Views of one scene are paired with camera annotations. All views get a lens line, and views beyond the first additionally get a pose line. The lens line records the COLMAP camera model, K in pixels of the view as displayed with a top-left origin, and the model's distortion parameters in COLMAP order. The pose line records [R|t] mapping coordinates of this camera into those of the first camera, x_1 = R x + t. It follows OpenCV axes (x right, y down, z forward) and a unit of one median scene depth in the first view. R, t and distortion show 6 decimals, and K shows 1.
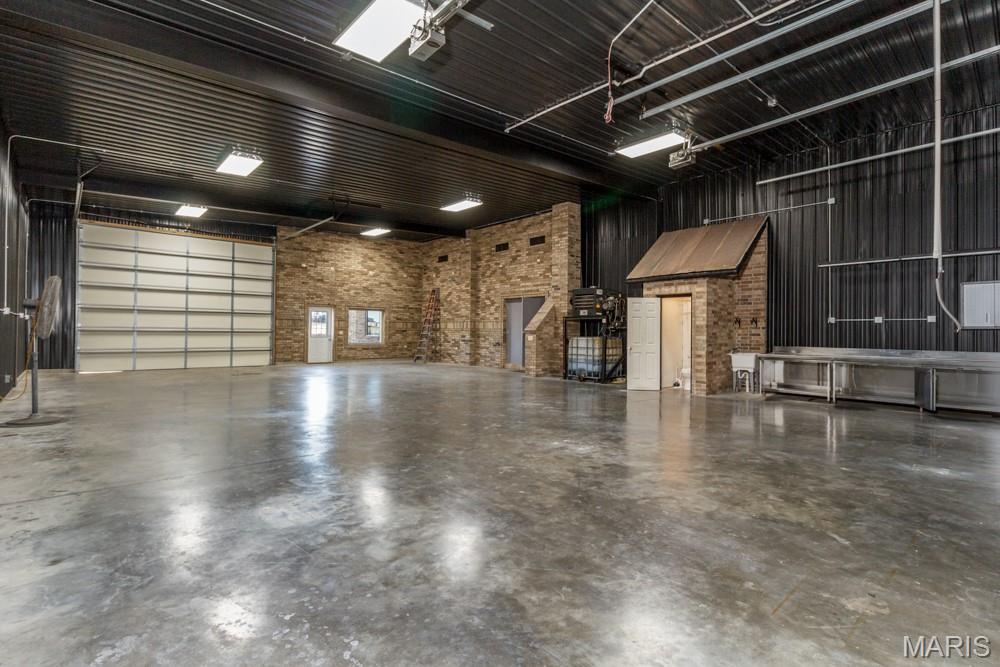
lens RADIAL K [[479.2, 0, 499.7], [0, 479.2, 328.5], [0, 0, 1]] dist [0.000006, 0.000176]
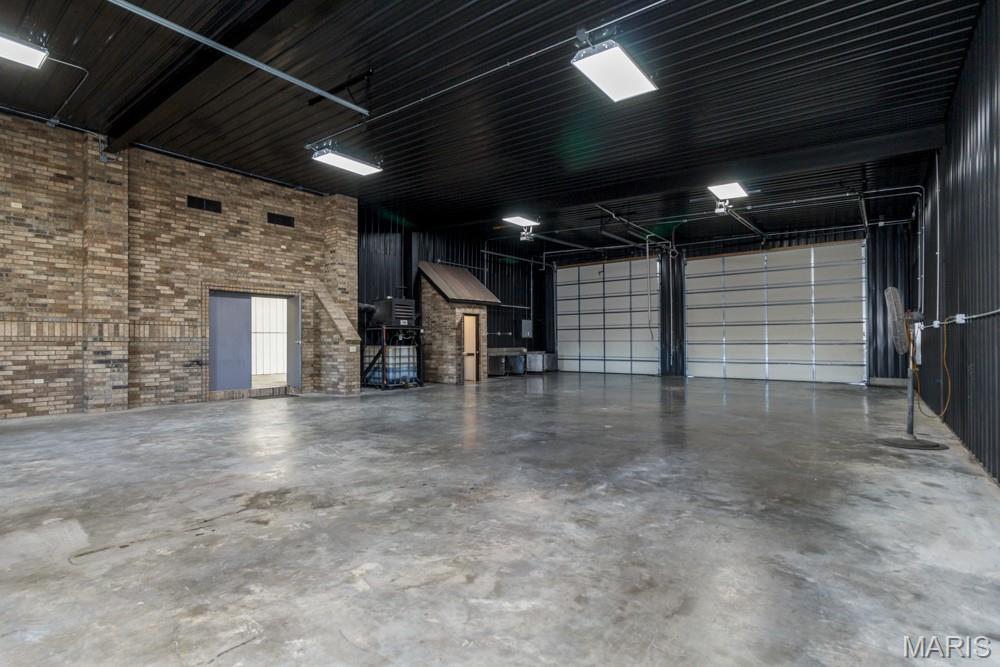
lens RADIAL K [[479.2, 0, 499.7], [0, 479.2, 328.5], [0, 0, 1]] dist [0.000006, 0.000176]
pose [[-0.173450, 0.019777, 0.984644, -0.700679], [-0.003861, 0.999777, -0.020761, 0.000436], [-0.984835, -0.007402, -0.173335, 0.776613]]
